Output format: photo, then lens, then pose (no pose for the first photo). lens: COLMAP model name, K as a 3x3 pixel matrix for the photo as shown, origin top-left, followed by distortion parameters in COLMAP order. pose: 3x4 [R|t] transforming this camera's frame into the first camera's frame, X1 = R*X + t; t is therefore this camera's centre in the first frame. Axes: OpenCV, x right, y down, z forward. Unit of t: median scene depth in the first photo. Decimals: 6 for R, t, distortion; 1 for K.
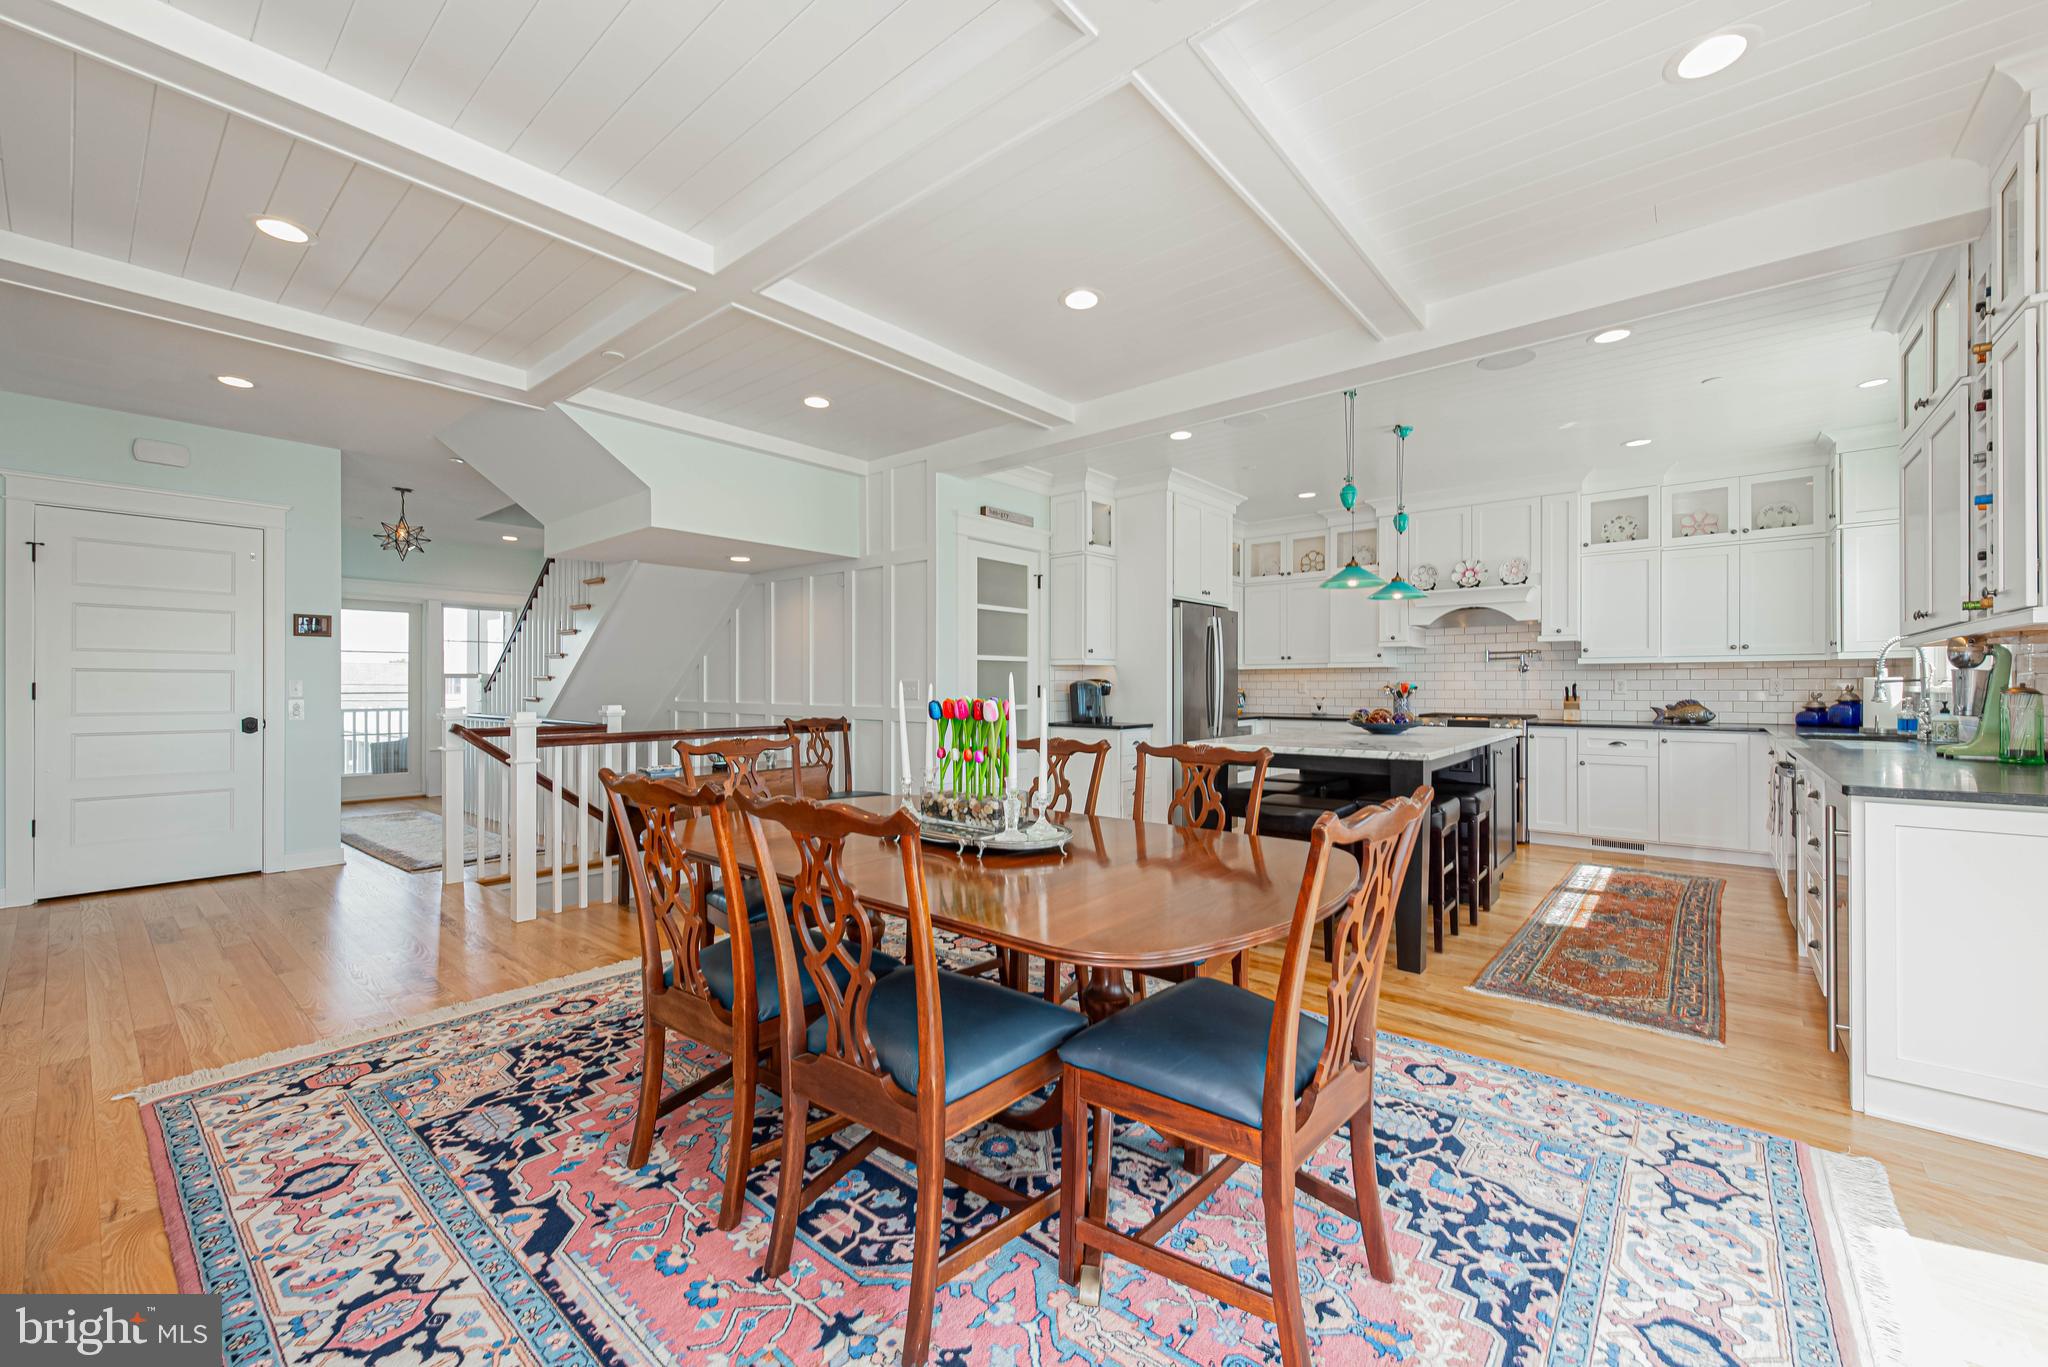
lens RADIAL K [[808.9, 0, 1024.5], [0, 808.9, 696.8], [0, 0, 1]] dist [0.010102, -0.002525]
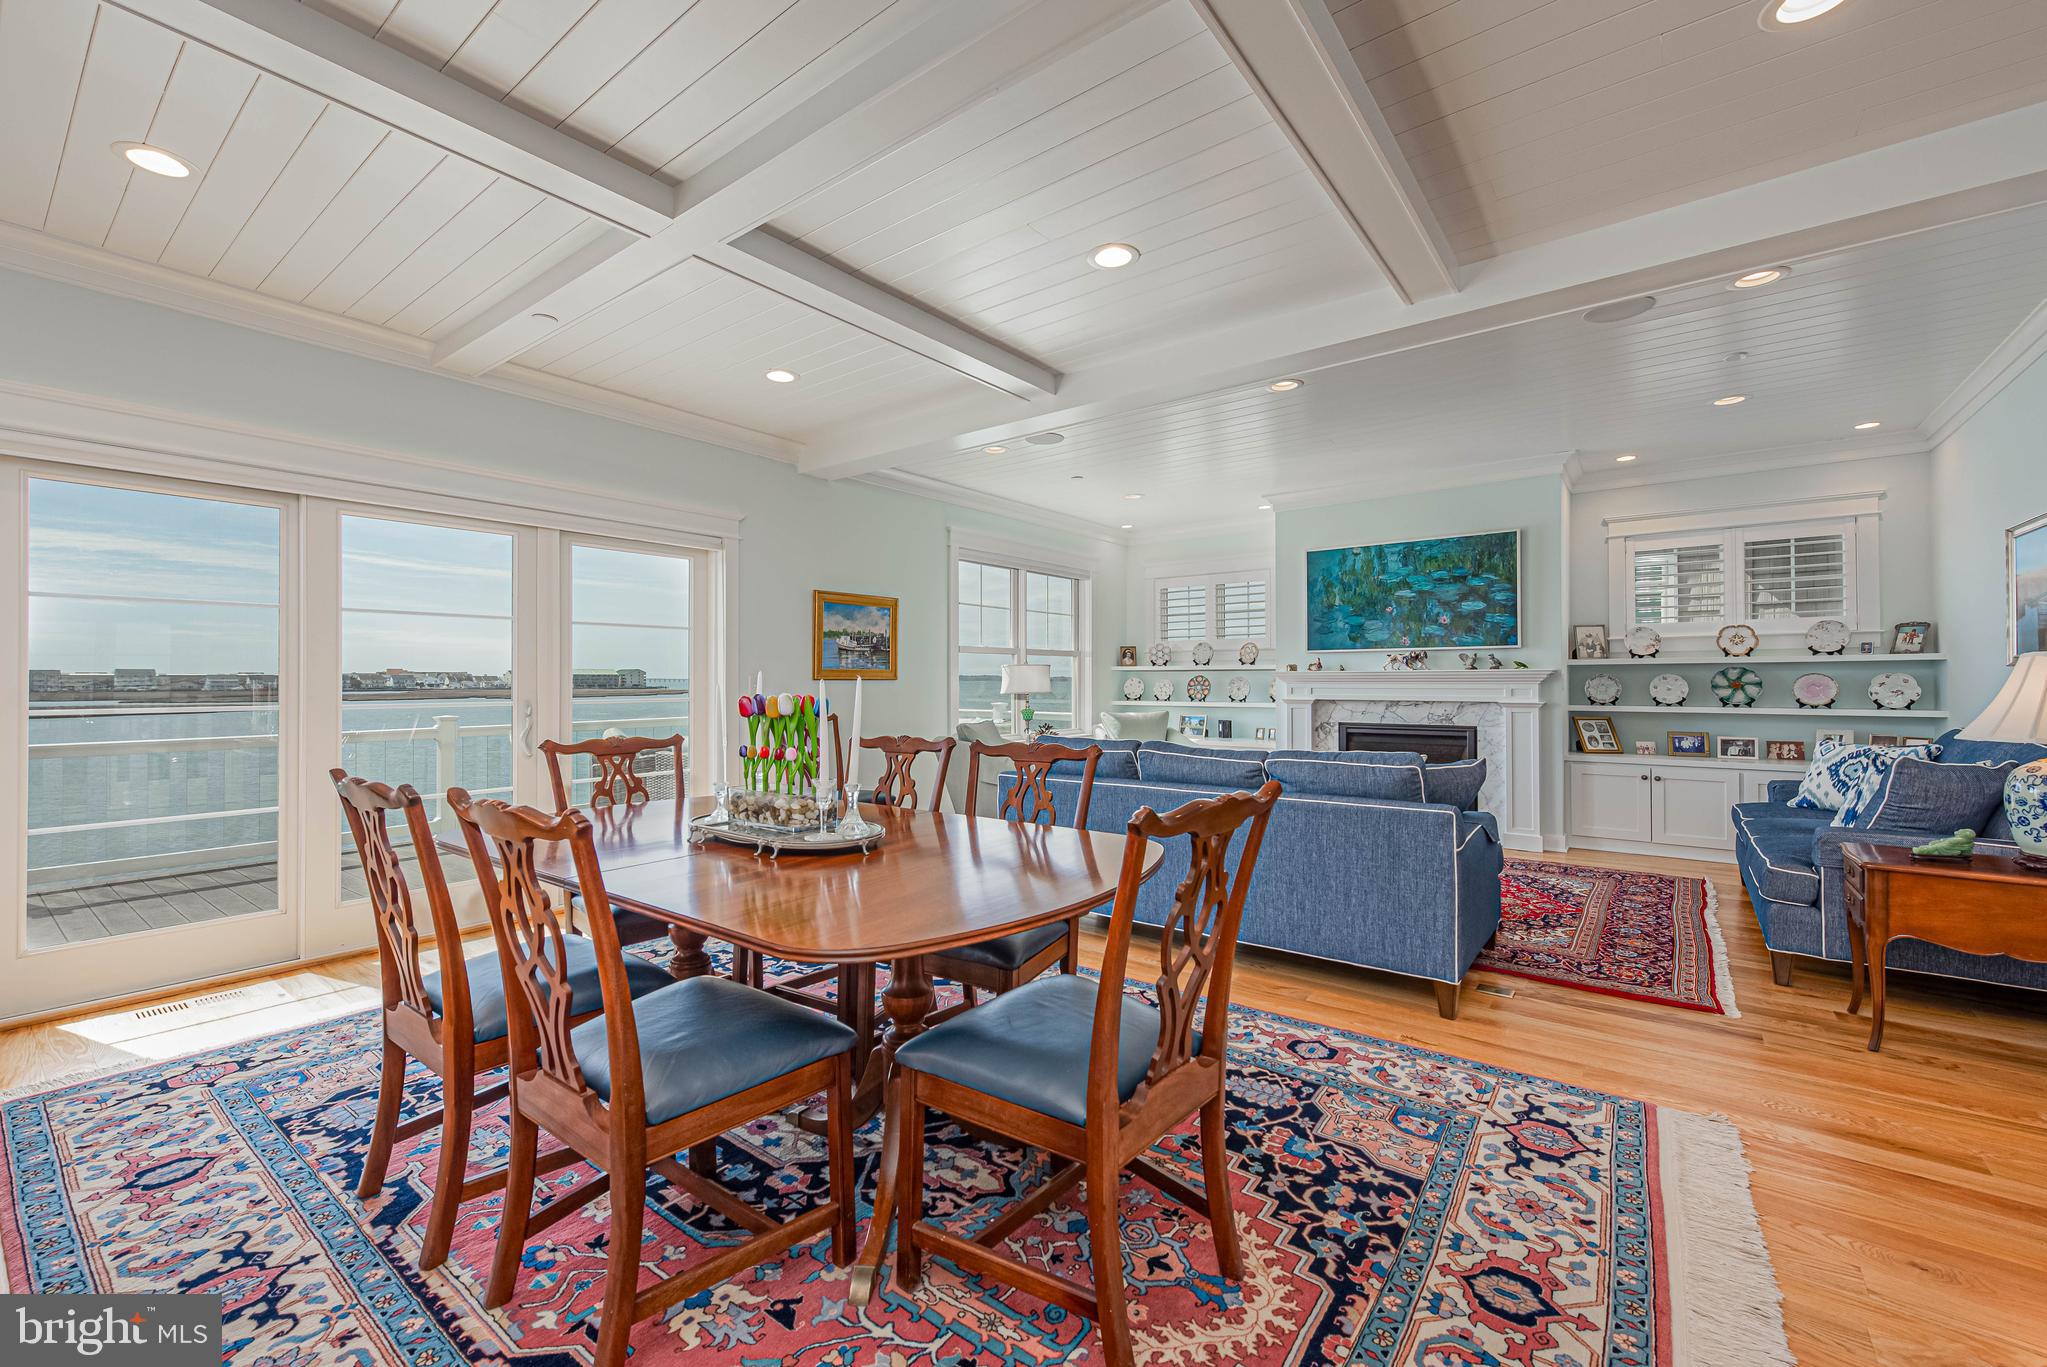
lens RADIAL K [[808.5, 0, 992.5], [0, 808.5, 664.0], [0, 0, 1]] dist [0.010102, -0.002525]
pose [[-0.999781, 0.006321, -0.019952, -0.296660], [0.006399, 0.999972, -0.003809, -0.018684], [0.019928, -0.003936, -0.999794, 2.008821]]
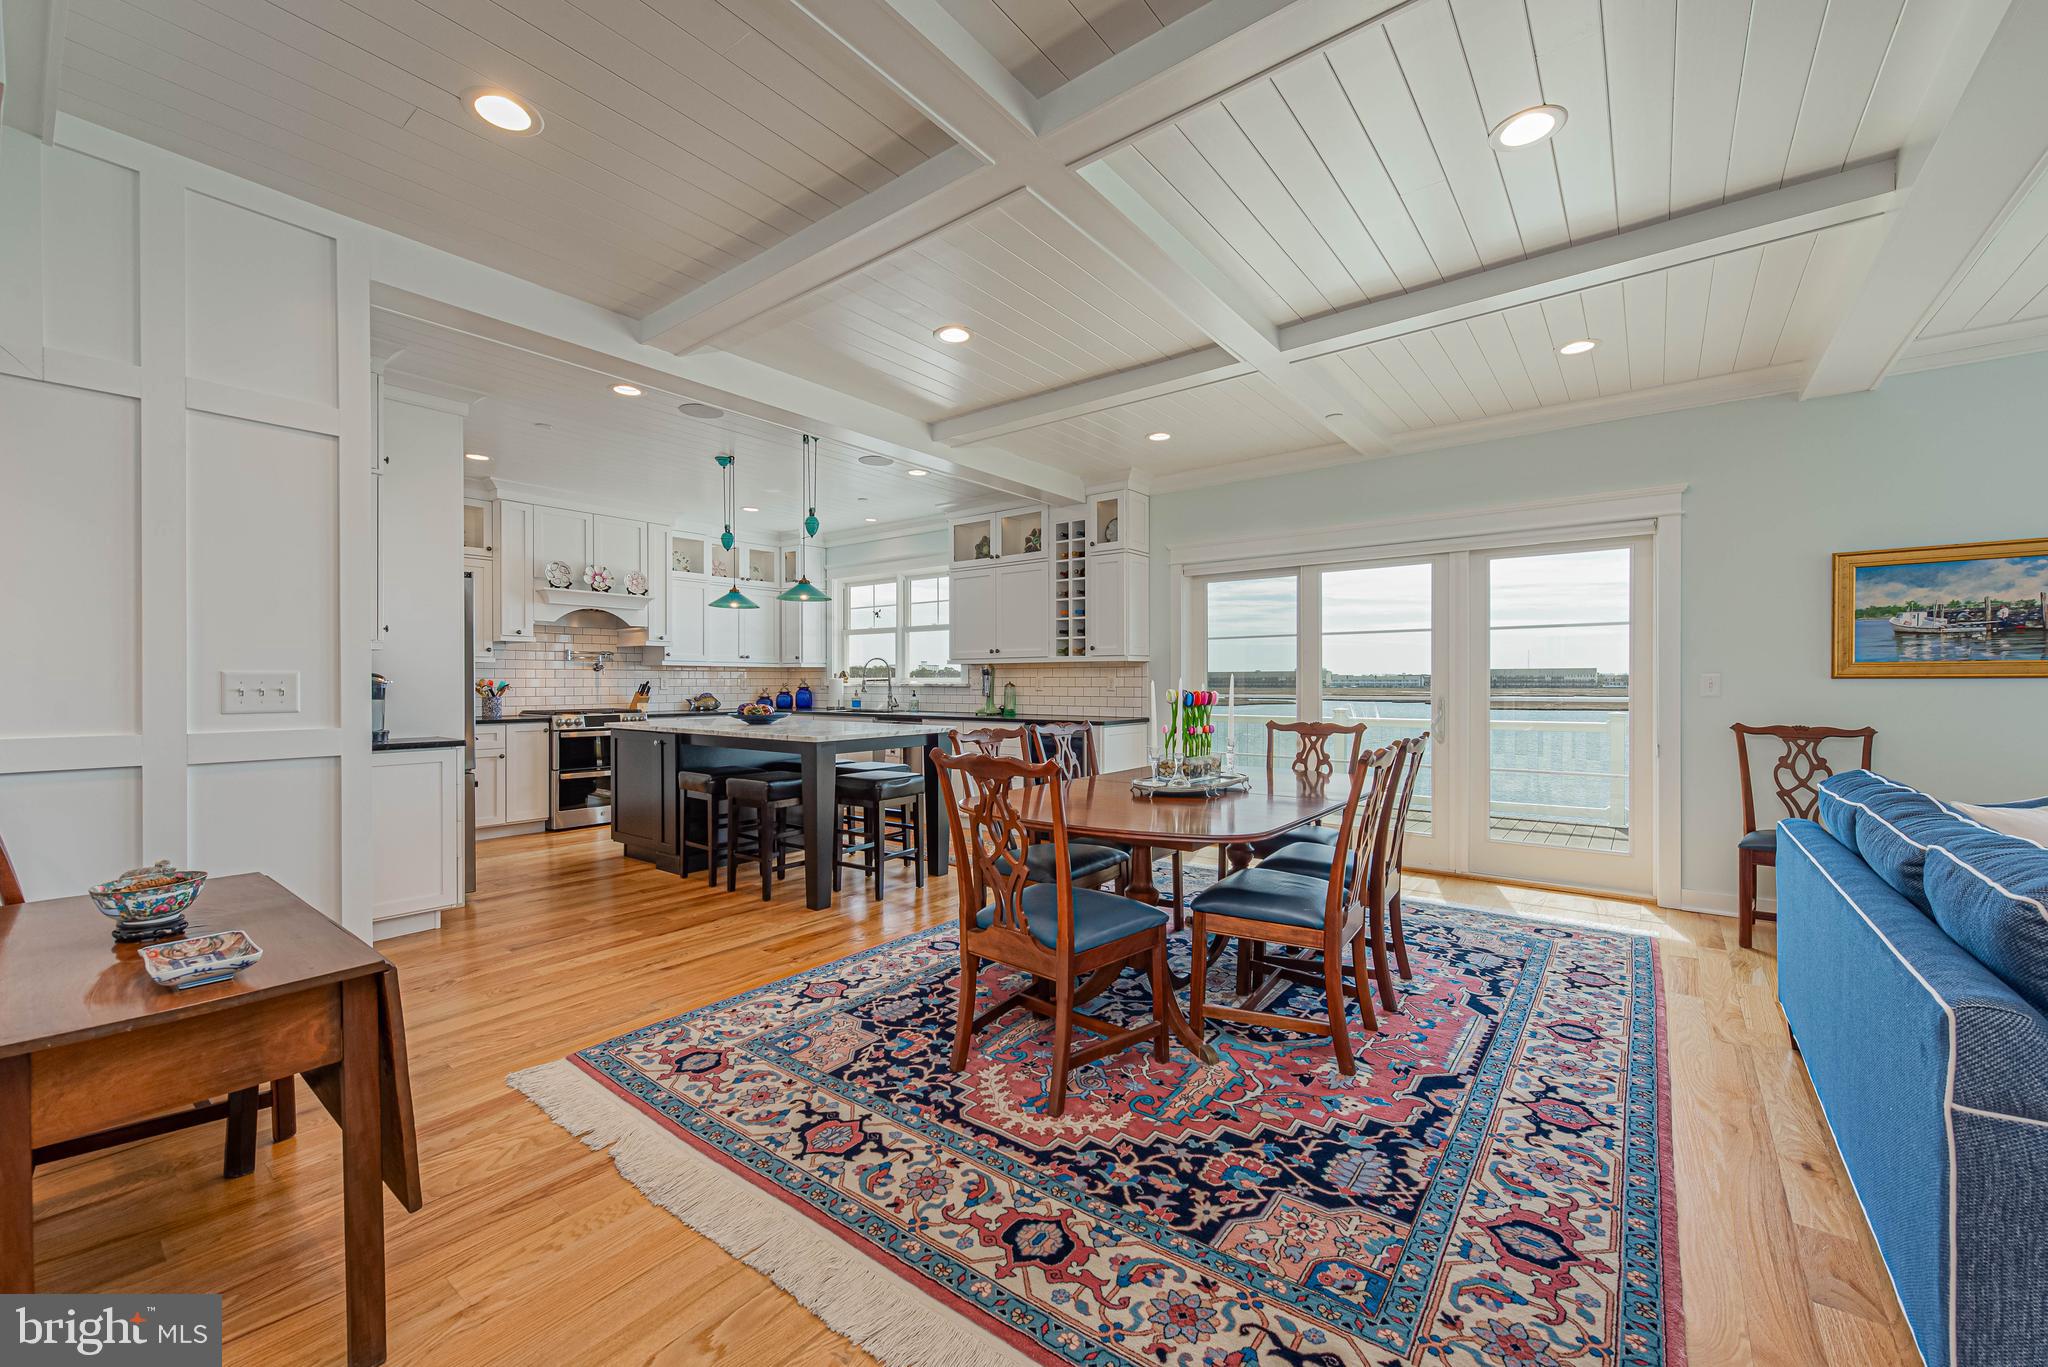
lens RADIAL K [[808.9, 0, 1042.4], [0, 808.9, 683.6], [0, 0, 1]] dist [0.010102, -0.002525]
pose [[-0.056516, 0.001444, 0.998401, -1.489794], [0.019483, 0.999810, -0.000343, -0.004881], [-0.998212, 0.019432, -0.056533, 1.363140]]
